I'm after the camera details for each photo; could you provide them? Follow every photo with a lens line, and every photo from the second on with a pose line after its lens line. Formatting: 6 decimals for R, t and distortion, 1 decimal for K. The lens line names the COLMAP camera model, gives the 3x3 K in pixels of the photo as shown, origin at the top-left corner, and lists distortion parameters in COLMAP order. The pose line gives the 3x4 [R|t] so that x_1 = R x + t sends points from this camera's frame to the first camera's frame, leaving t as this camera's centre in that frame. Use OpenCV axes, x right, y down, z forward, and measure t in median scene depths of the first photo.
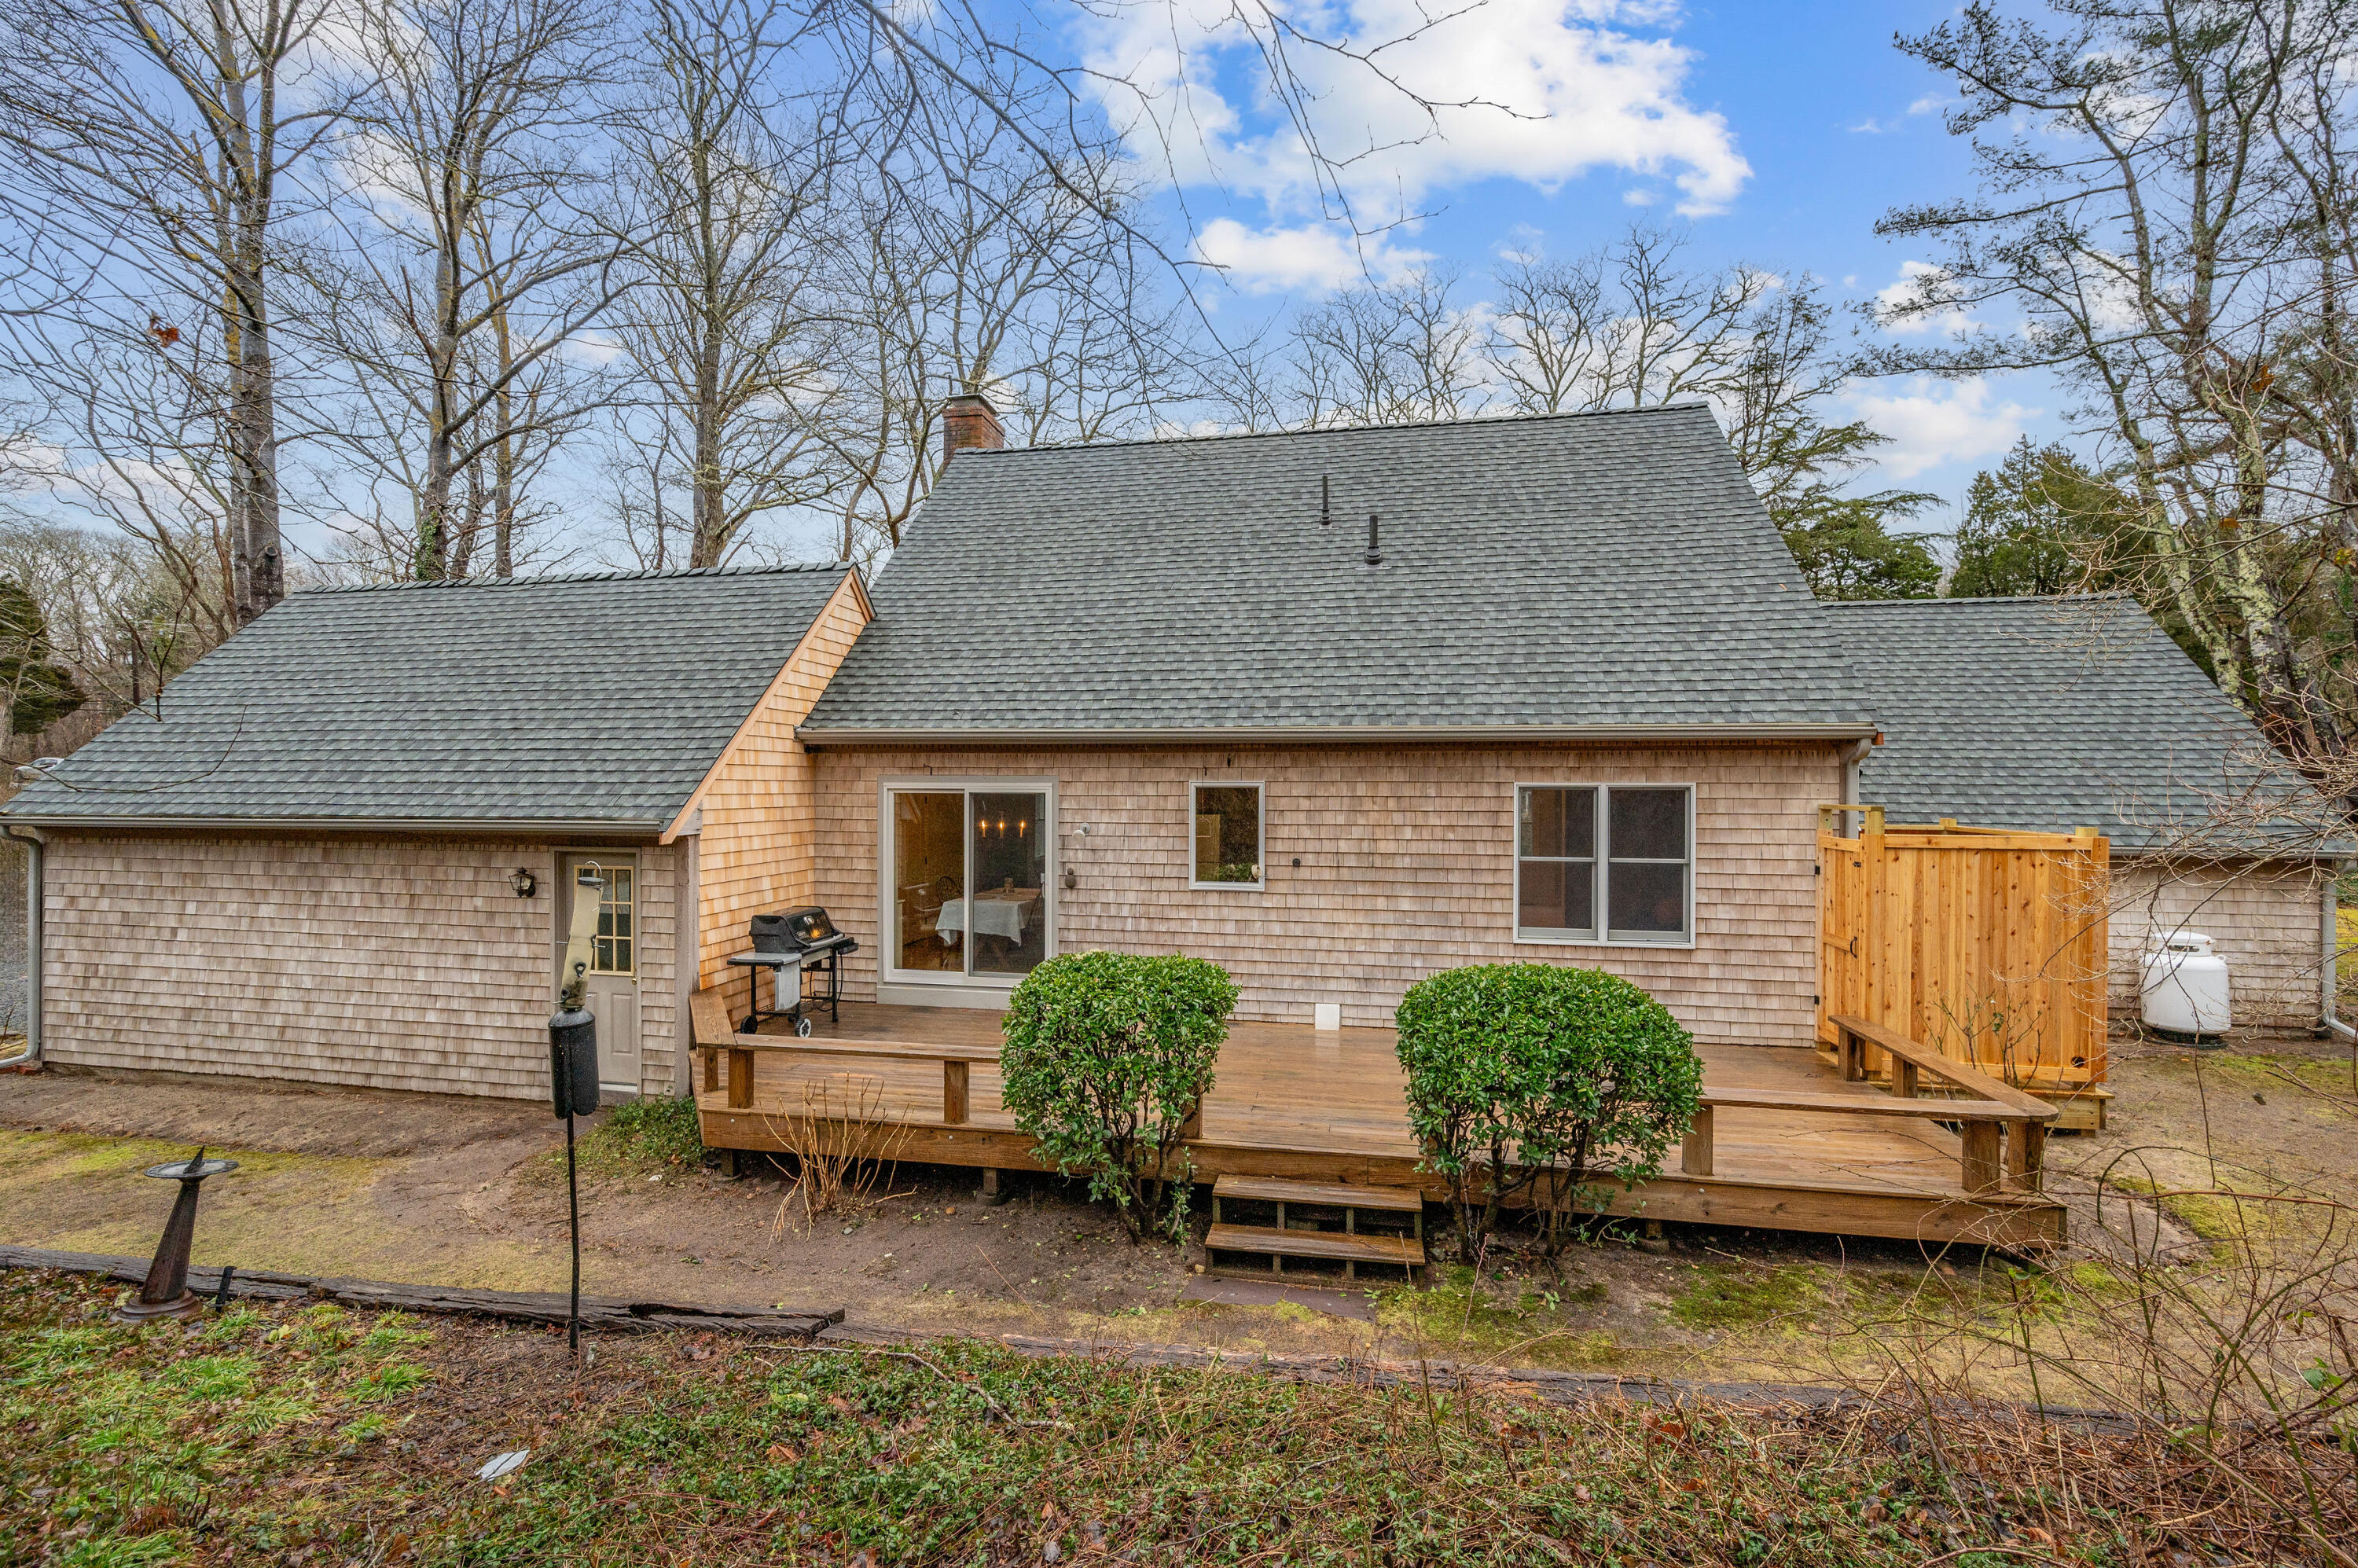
lens RADIAL K [[1017.8, 0, 1192.1], [0, 1017.8, 775.1], [0, 0, 1]] dist [0.002439, -0.001086]
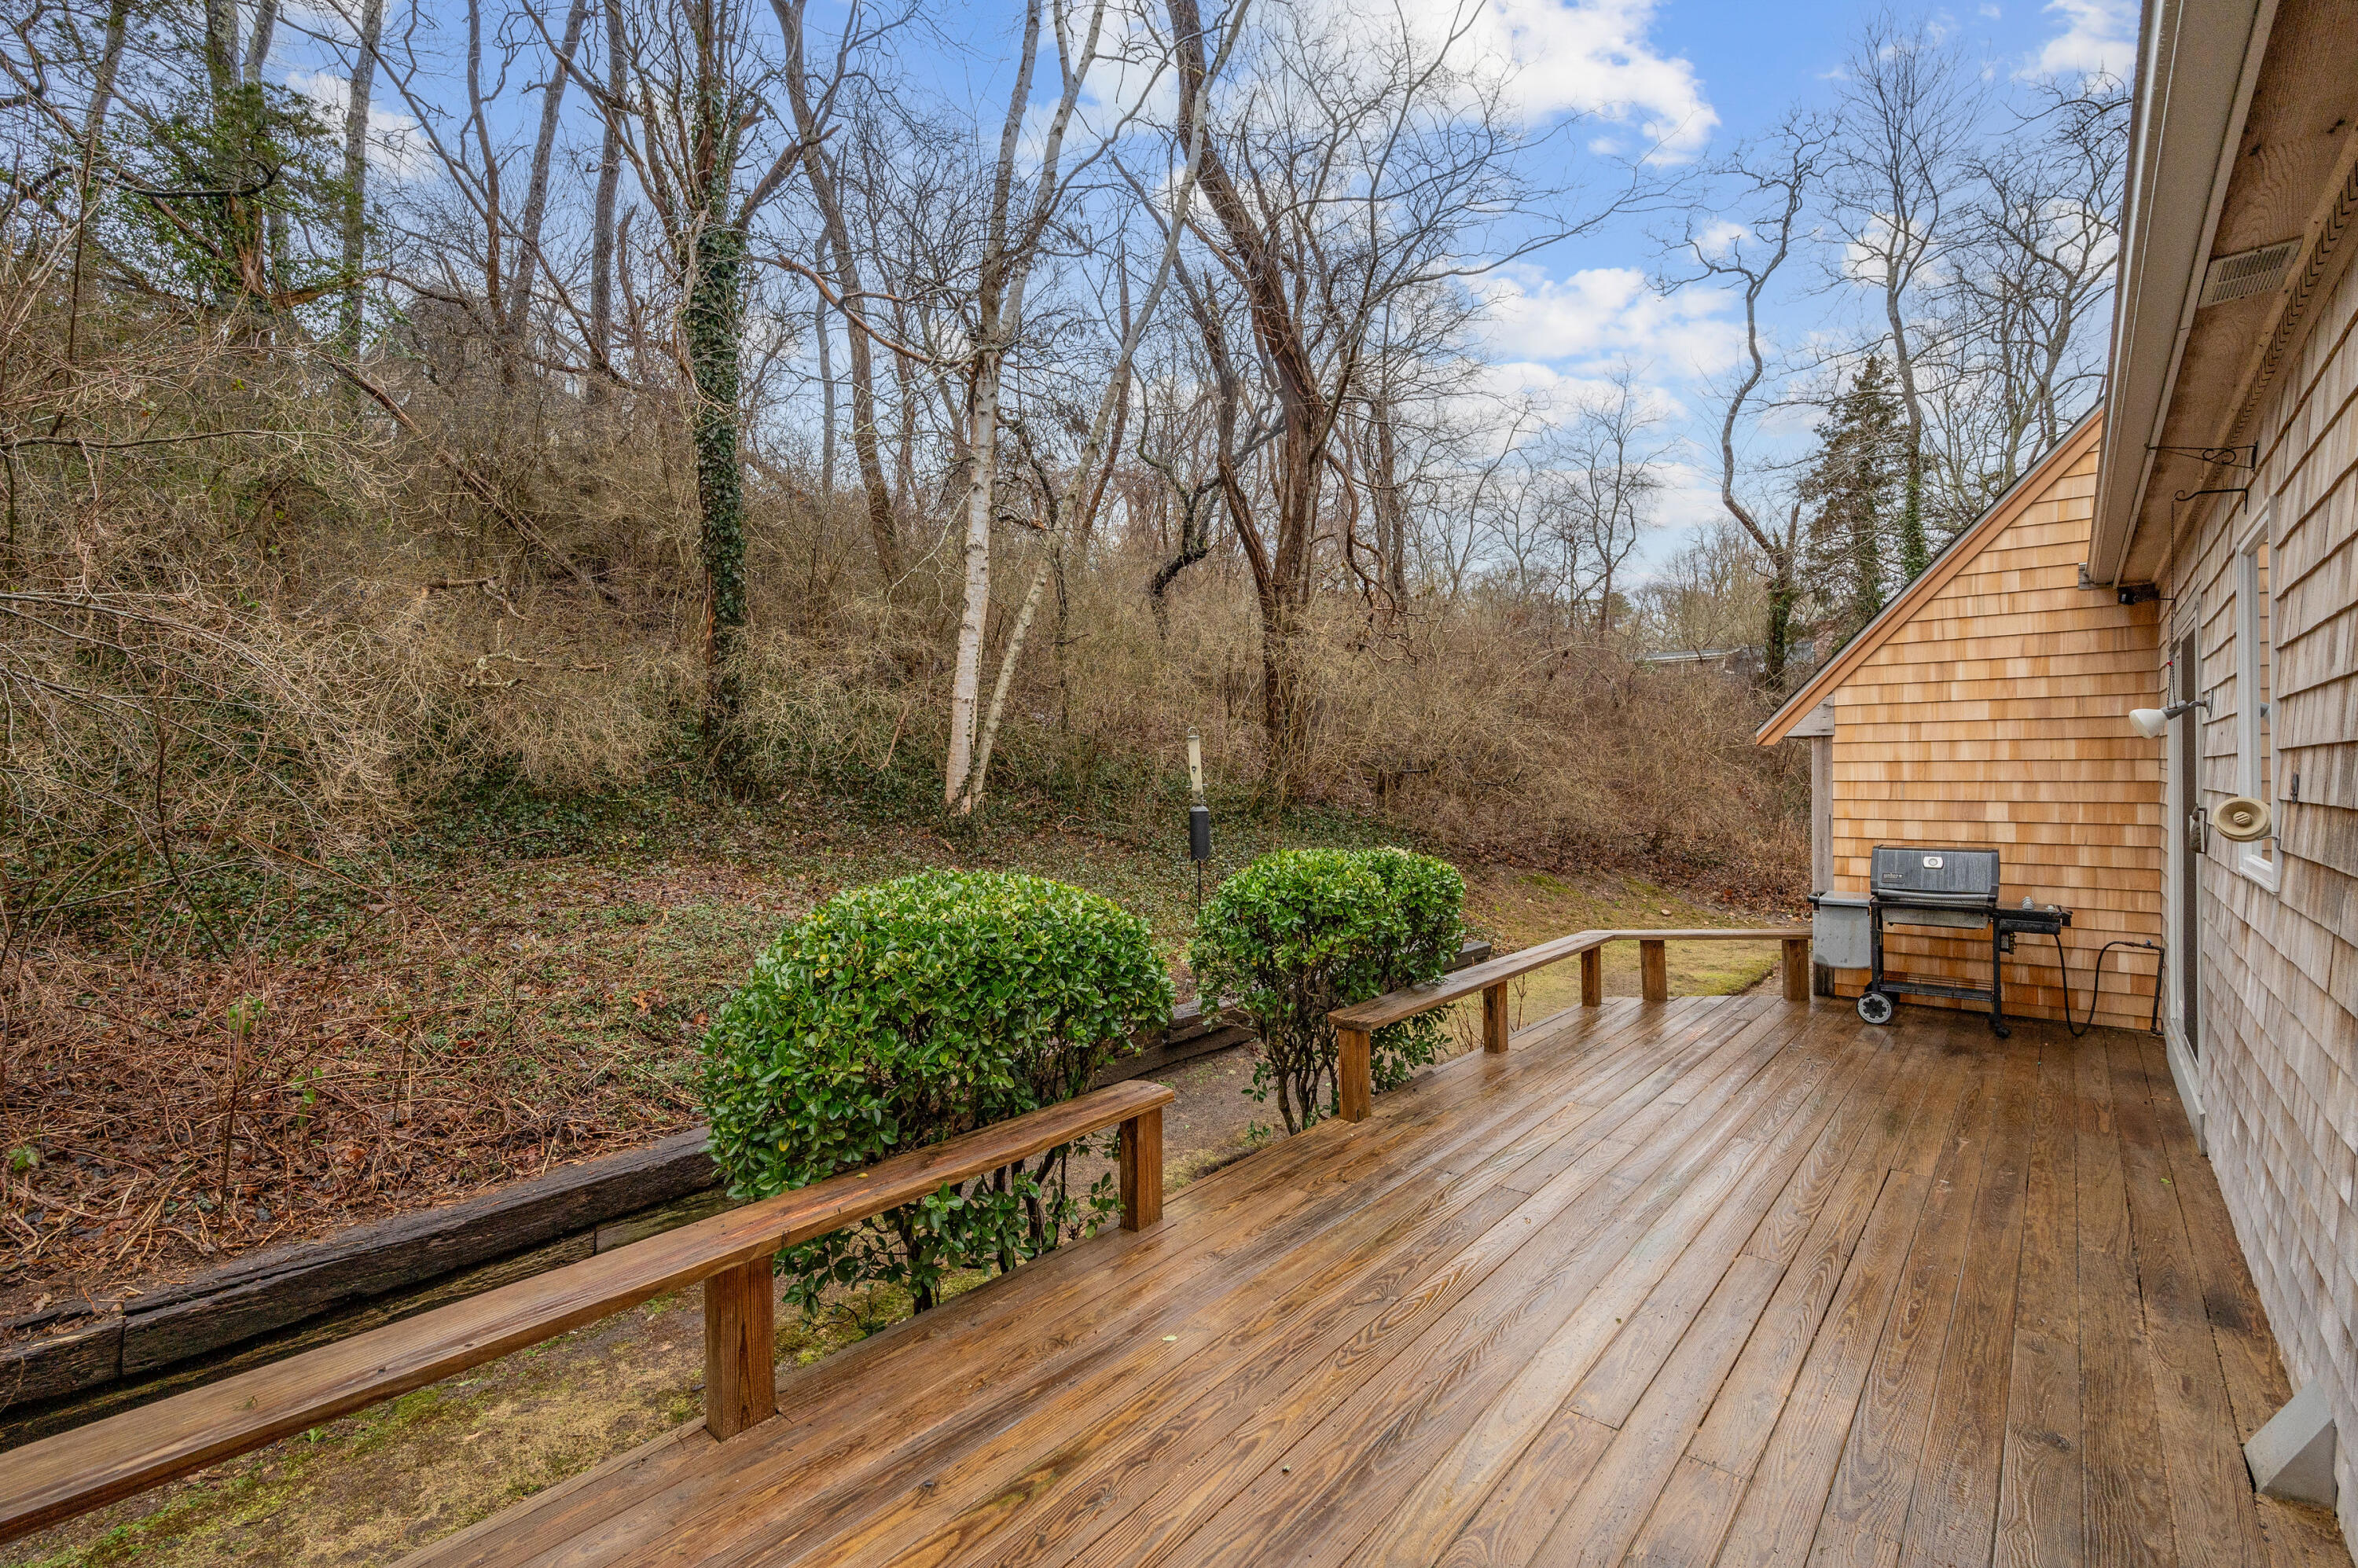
lens RADIAL K [[1105.8, 0, 1172.4], [0, 1105.8, 785.8], [0, 0, 1]] dist [0.000909, -0.000330]
pose [[-0.519165, 0.007201, -0.854643, 0.496921], [0.009589, 0.999951, 0.002600, 0.083884], [0.854620, -0.006845, -0.519209, 0.941416]]
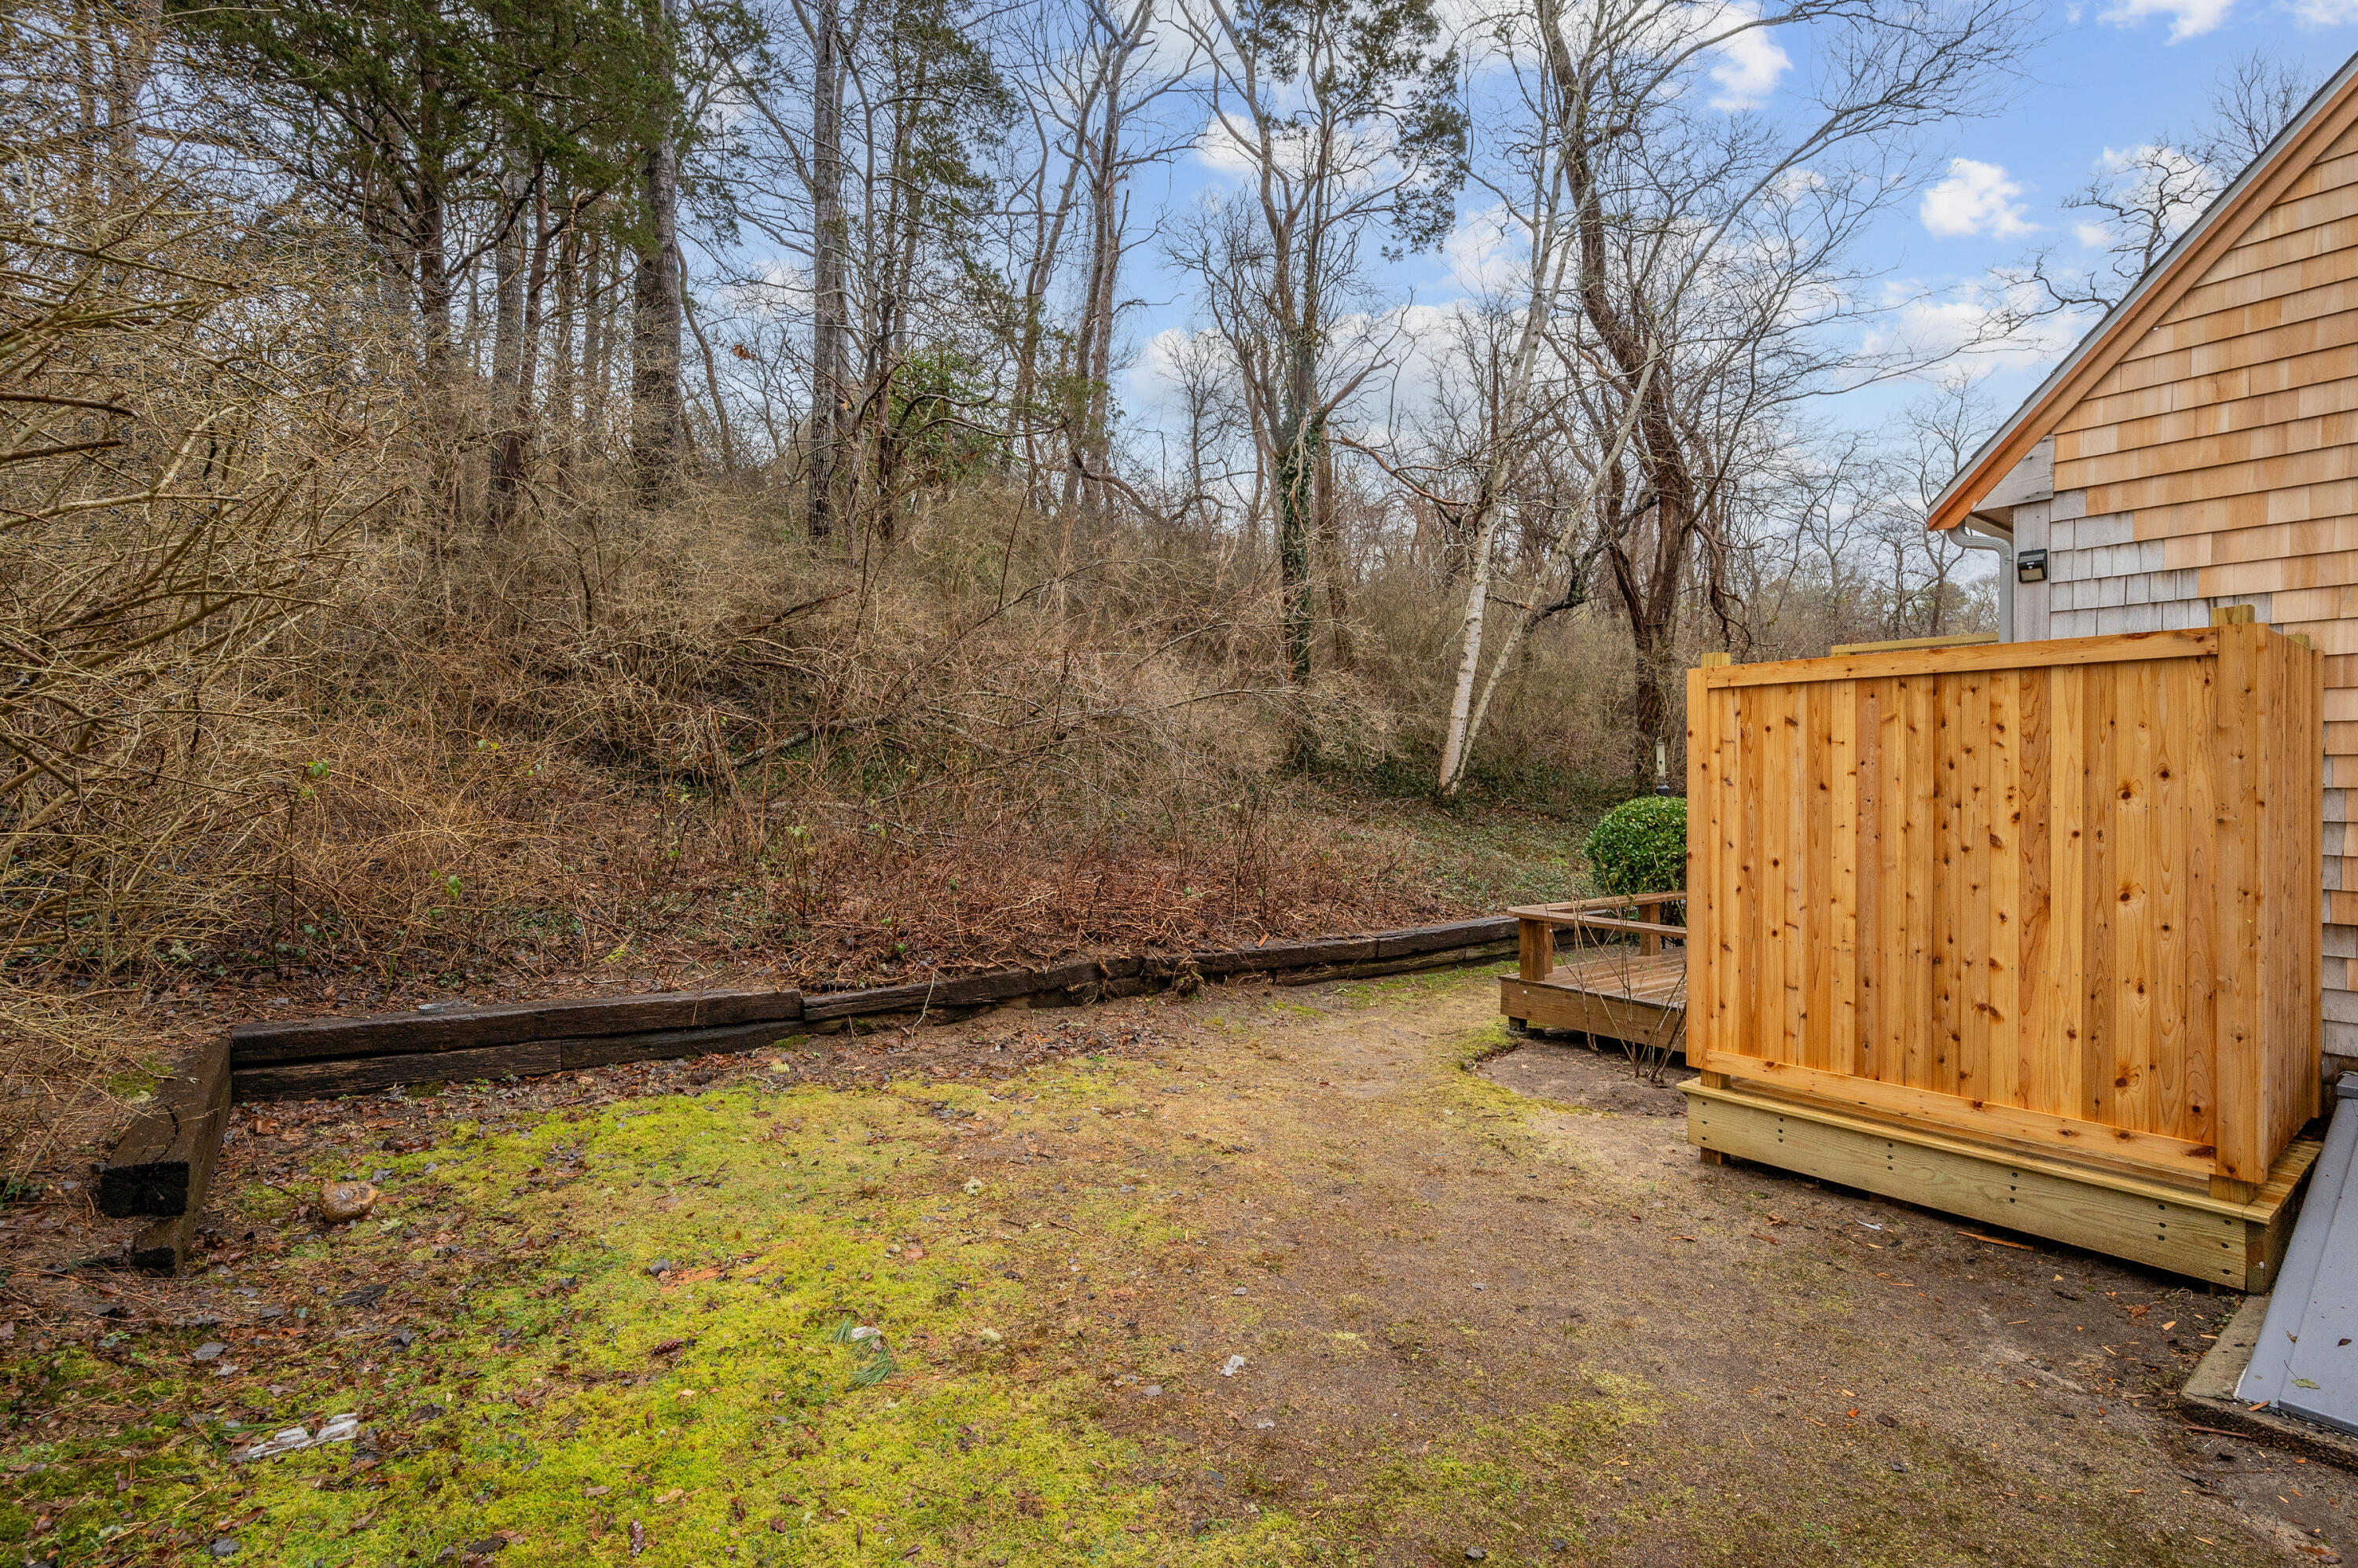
lens RADIAL K [[1141.5, 0, 1168.8], [0, 1141.5, 777.5], [0, 0, 1]] dist [0.002056, -0.000028]
pose [[-0.691972, -0.005666, -0.721902, 1.307204], [-0.000013, 0.999969, -0.007836, 0.105315], [0.721925, -0.005413, -0.691950, 1.086516]]
